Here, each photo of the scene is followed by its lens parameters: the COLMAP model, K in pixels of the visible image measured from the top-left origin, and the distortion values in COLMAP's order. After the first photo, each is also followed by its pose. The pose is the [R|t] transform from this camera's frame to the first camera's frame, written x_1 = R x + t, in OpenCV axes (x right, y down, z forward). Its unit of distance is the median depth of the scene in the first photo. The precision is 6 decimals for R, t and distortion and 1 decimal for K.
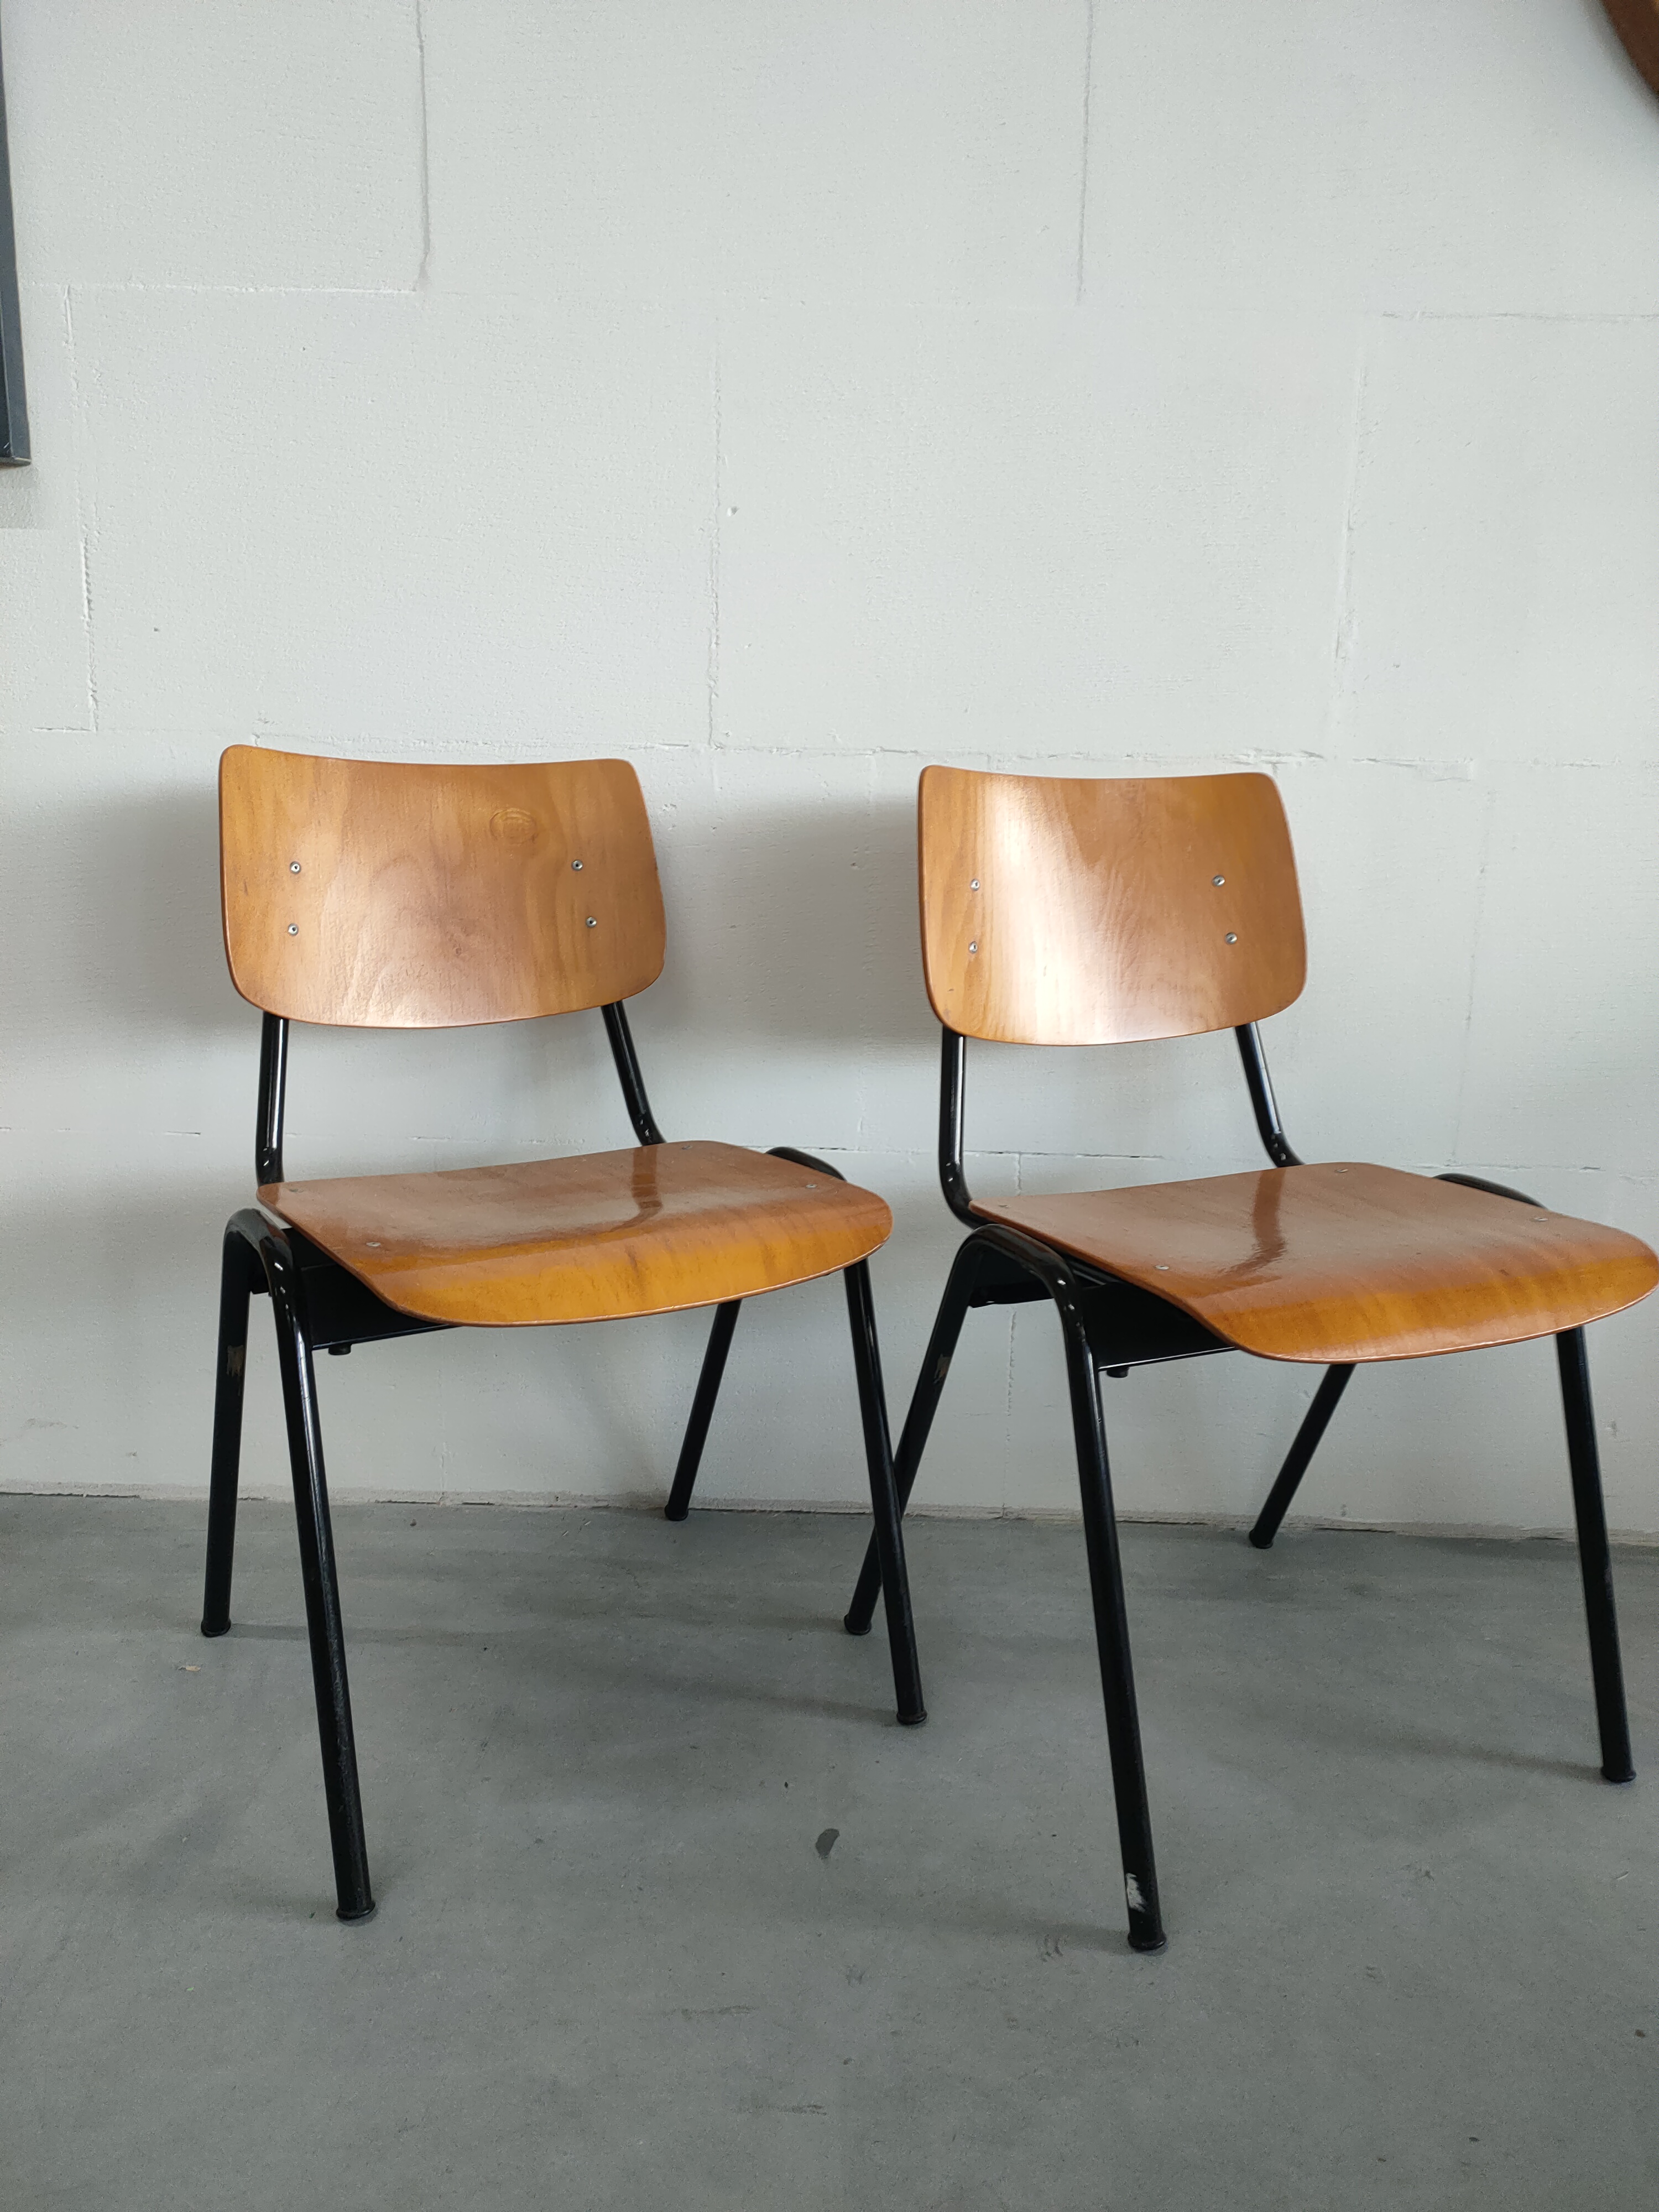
lens RADIAL K [[1675.5, 0, 835.0], [0, 1675.5, 1079.2], [0, 0, 1]] dist [0.054371, -0.051877]
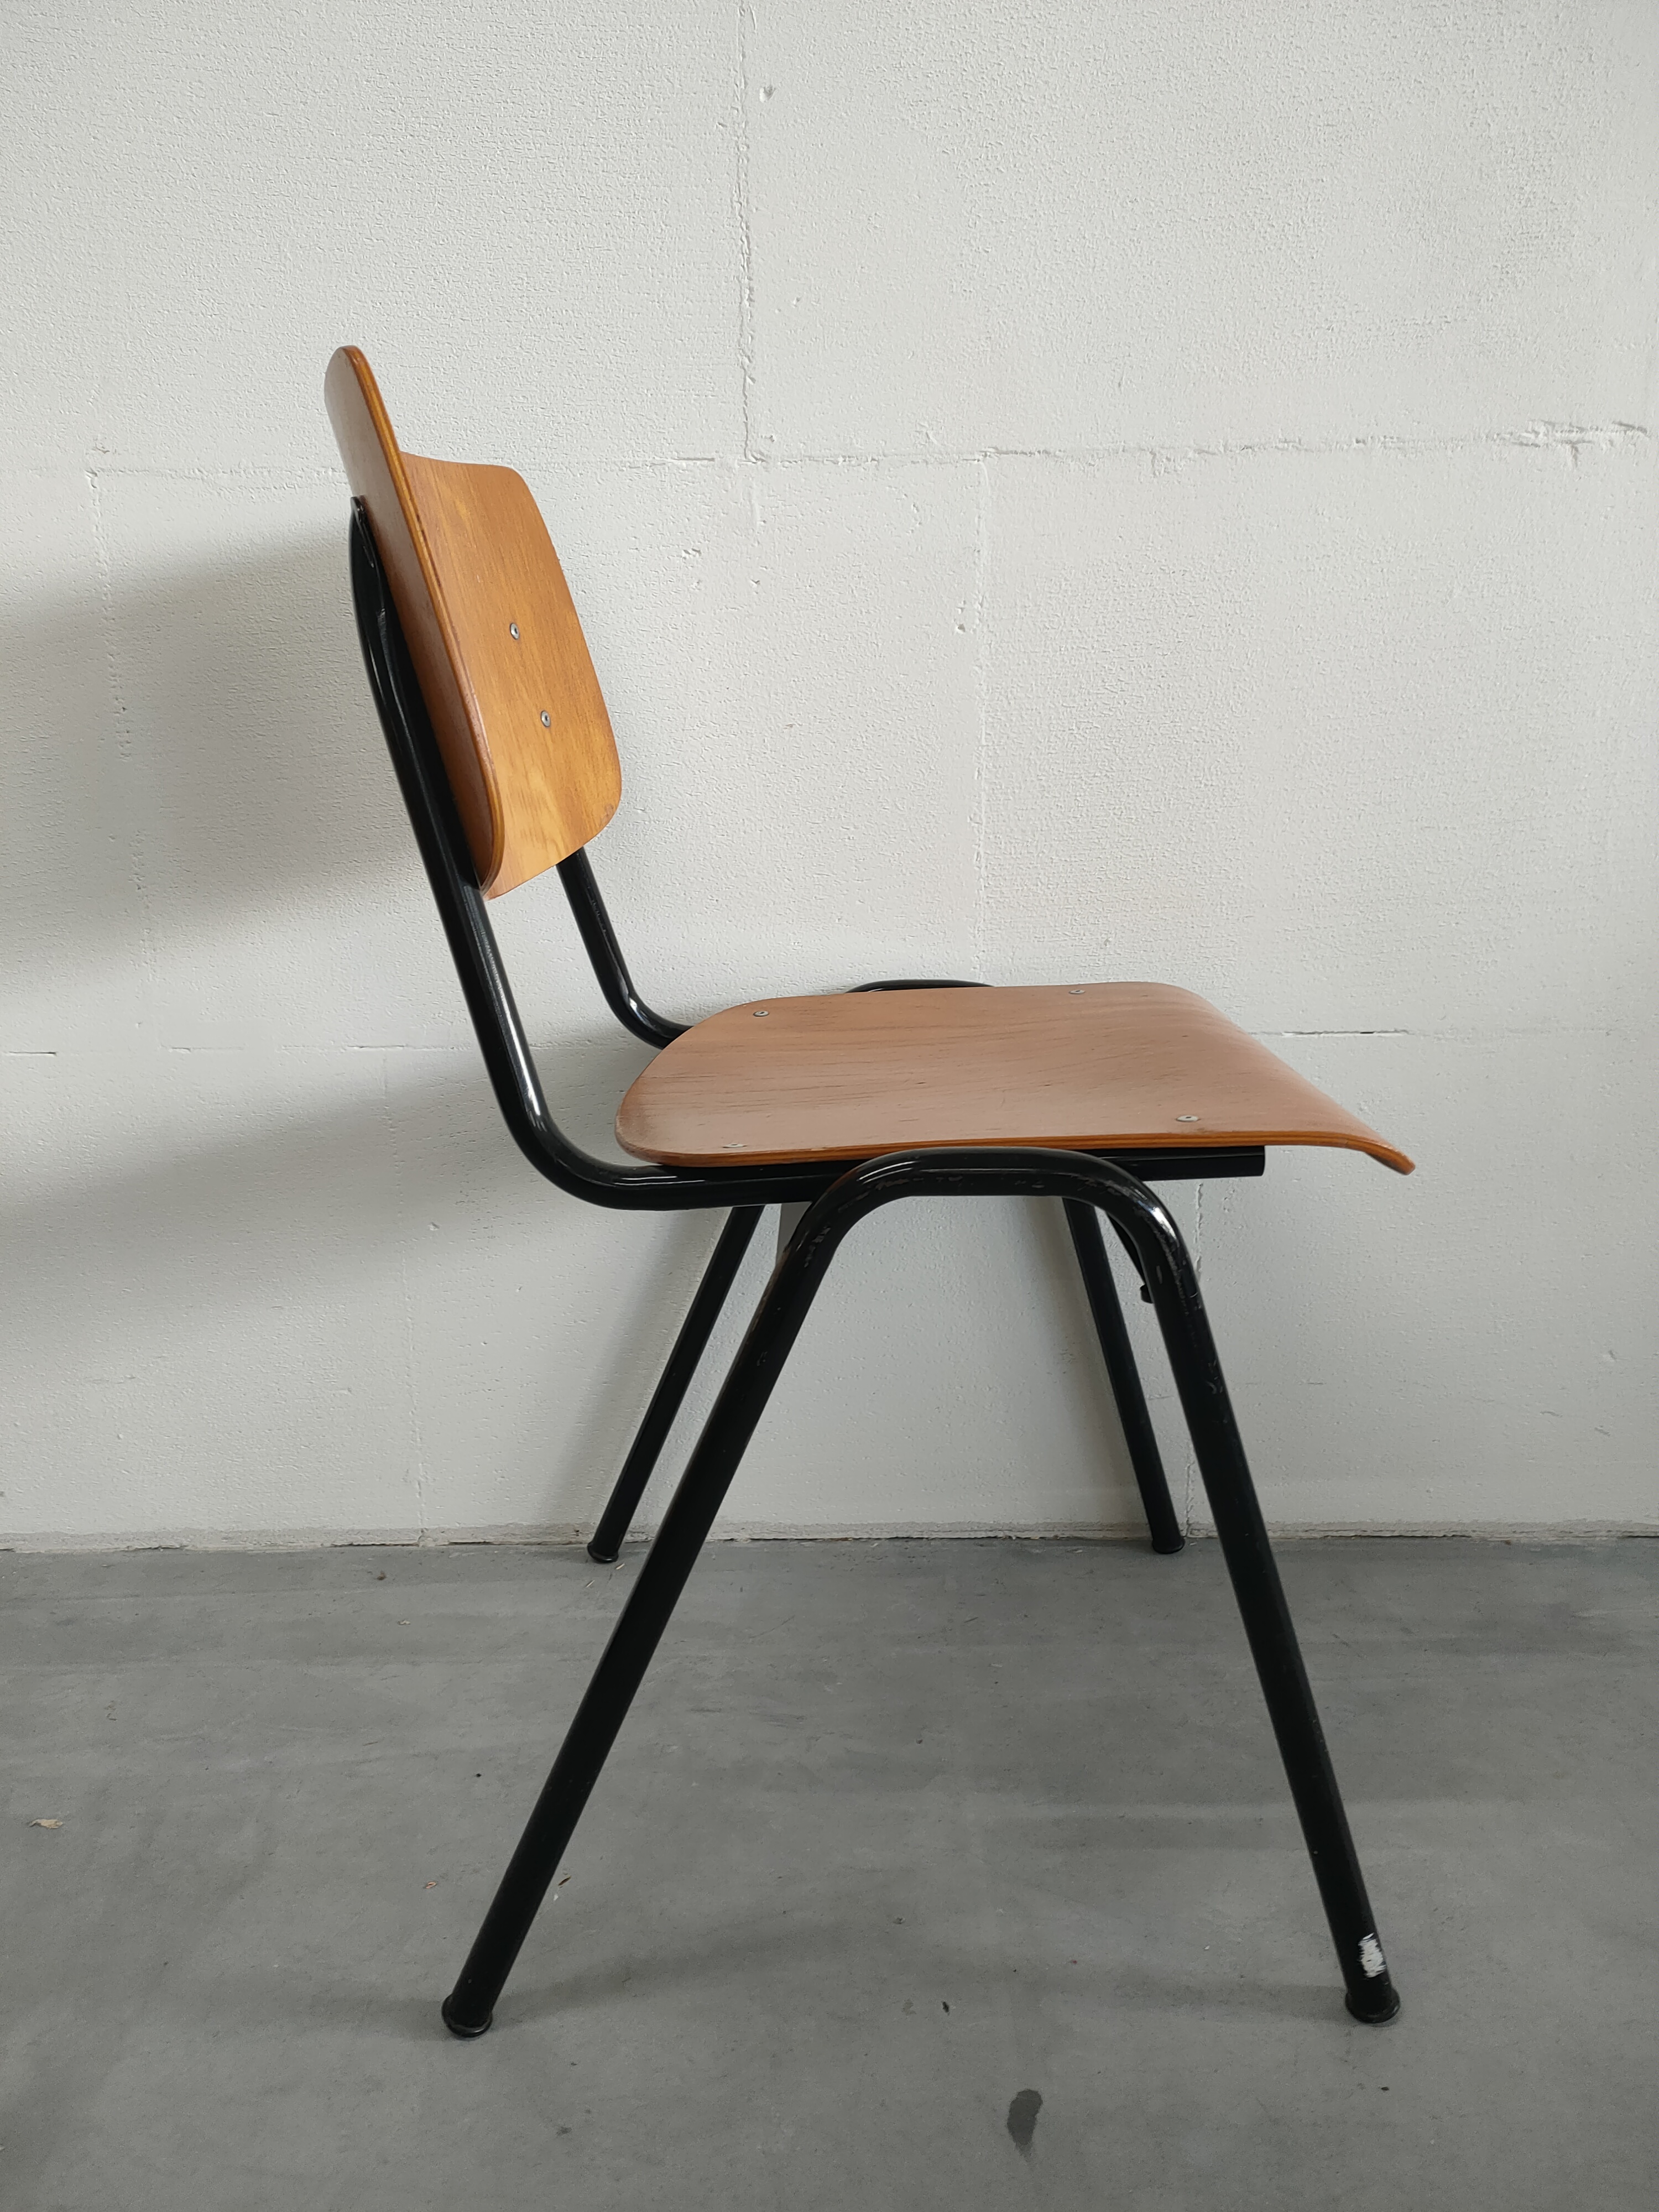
lens RADIAL K [[1675.5, 0, 838.4], [0, 1675.5, 1101.2], [0, 0, 1]] dist [0.054371, -0.051877]
pose [[0.999210, -0.038568, -0.009563, -0.040702], [0.038940, 0.998346, 0.042307, 0.037725], [0.007916, -0.042646, 0.999059, 0.300619]]
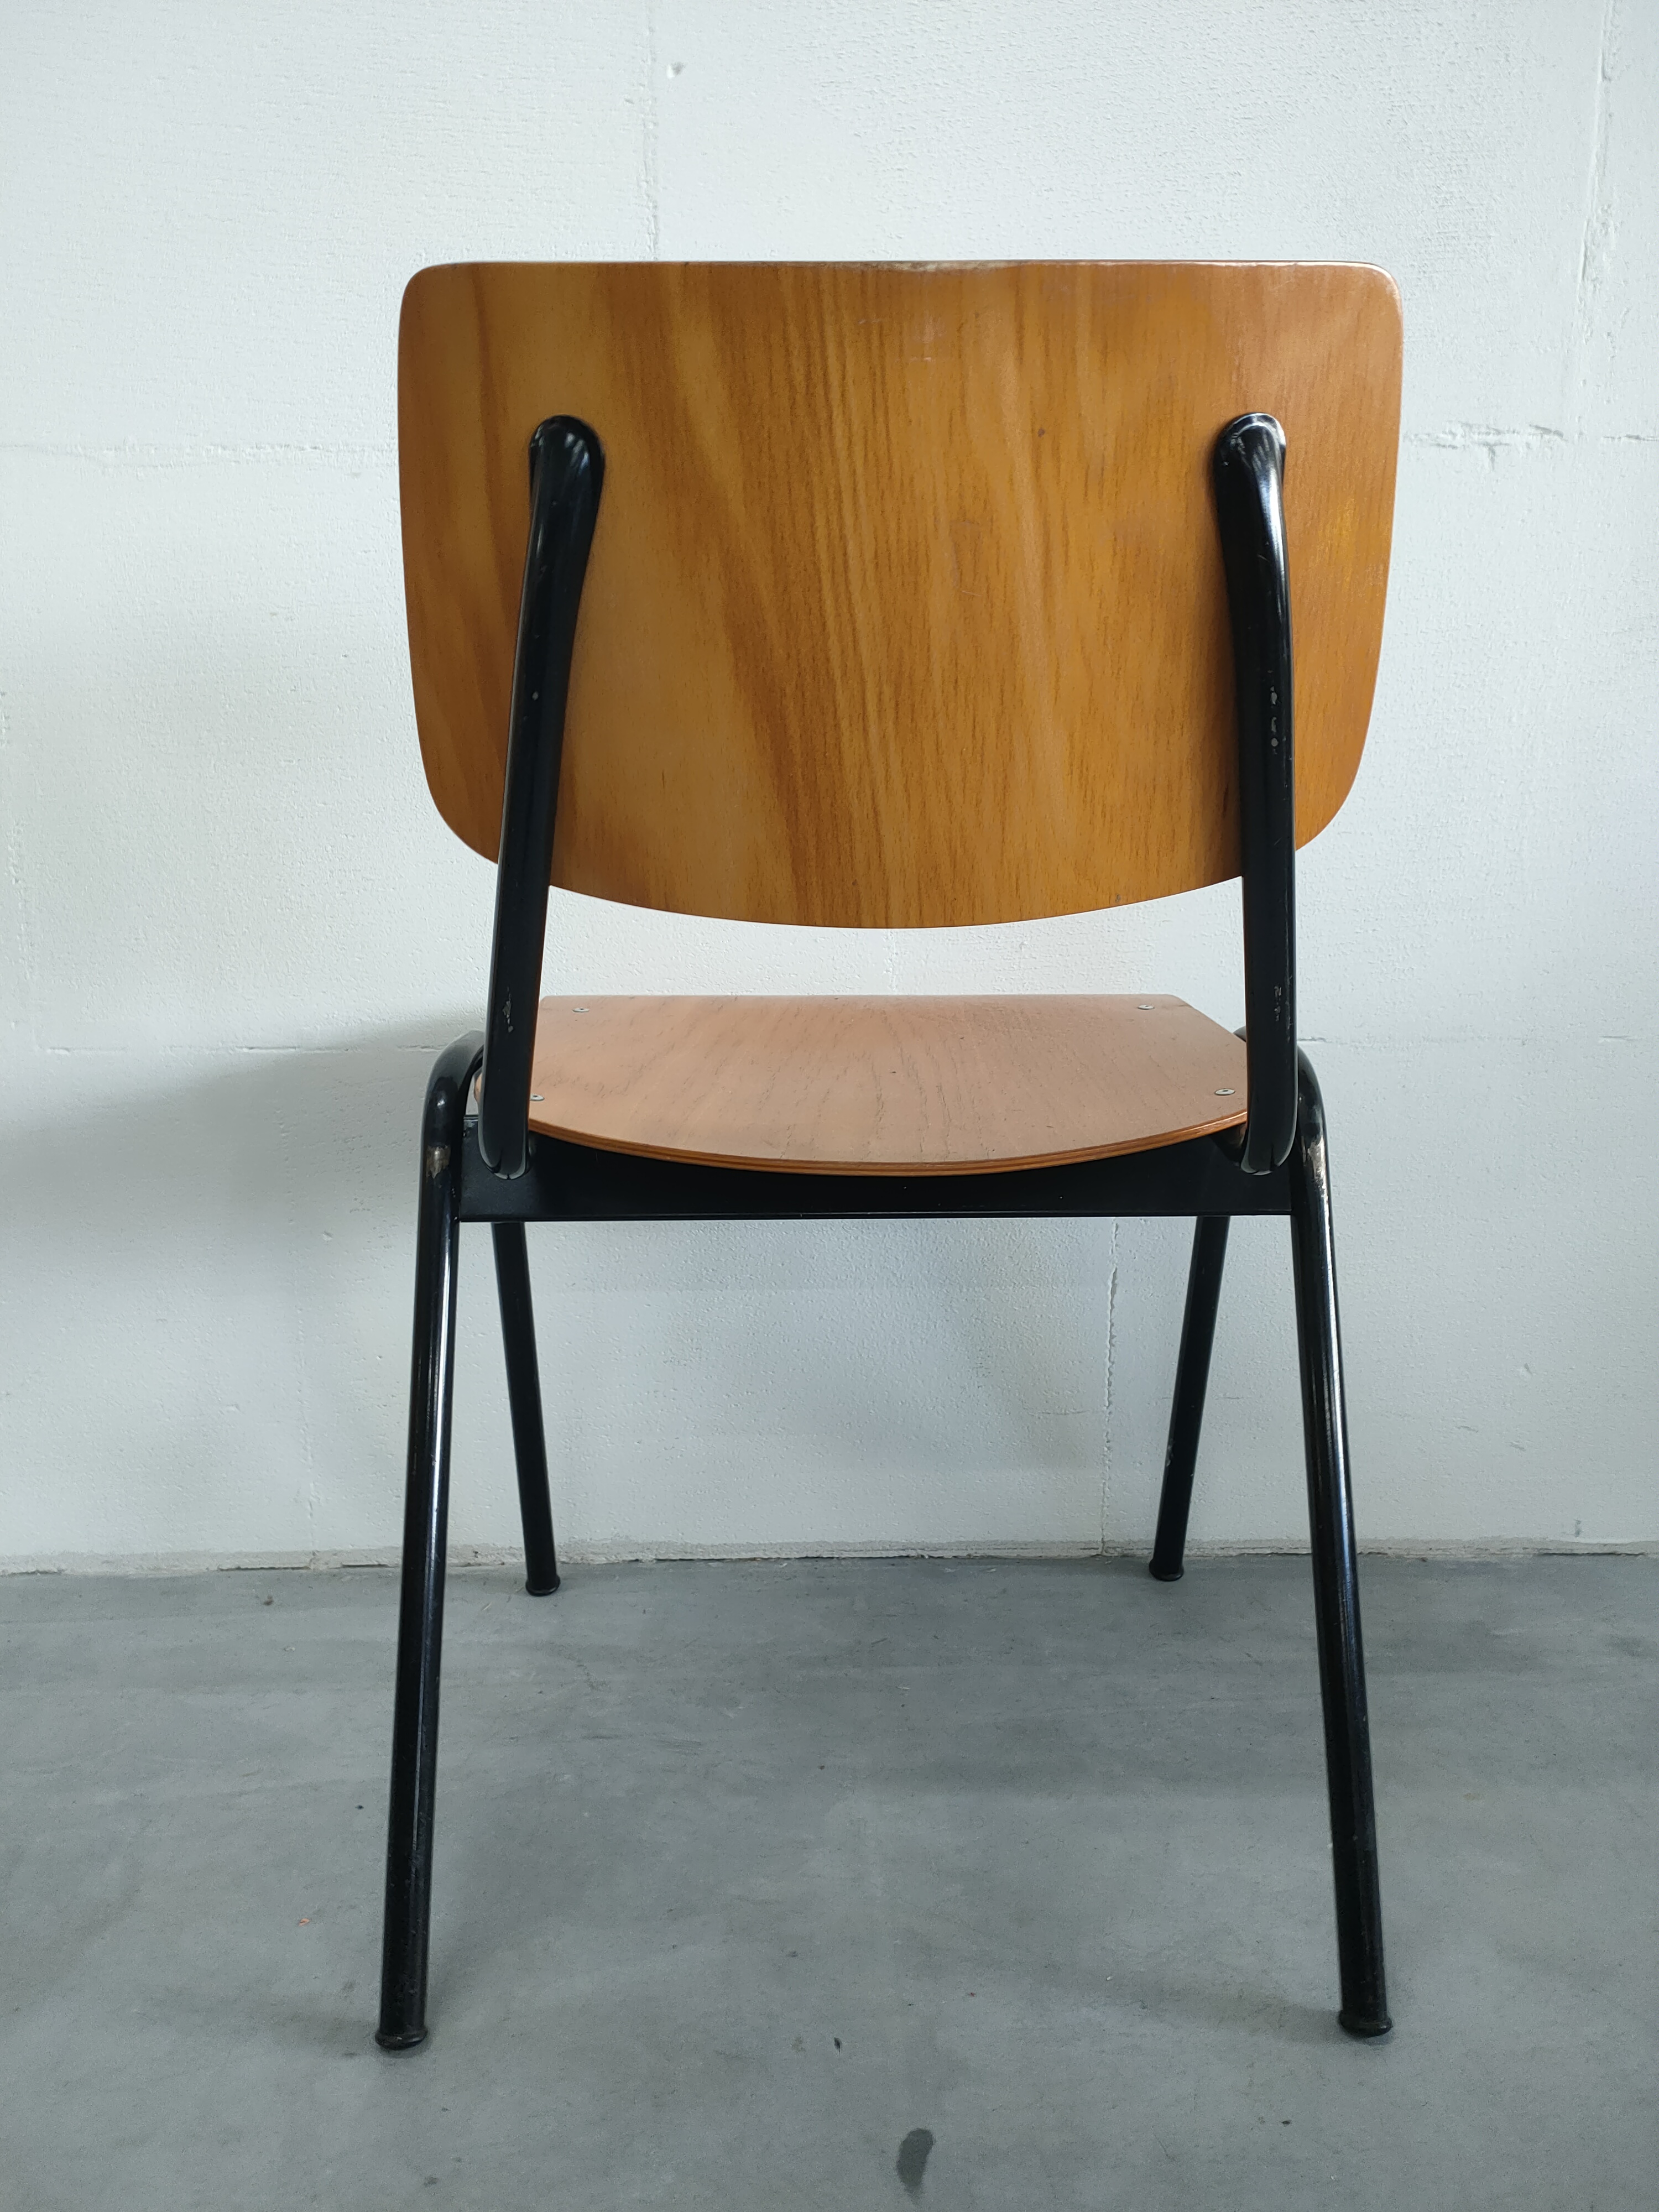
lens RADIAL K [[1675.5, 0, 841.1], [0, 1675.5, 1112.1], [0, 0, 1]] dist [0.054371, -0.051877]
pose [[0.999107, -0.033004, 0.026391, -0.026532], [0.032084, 0.998887, 0.034582, 0.047439], [-0.027503, -0.033704, 0.999053, 0.319425]]
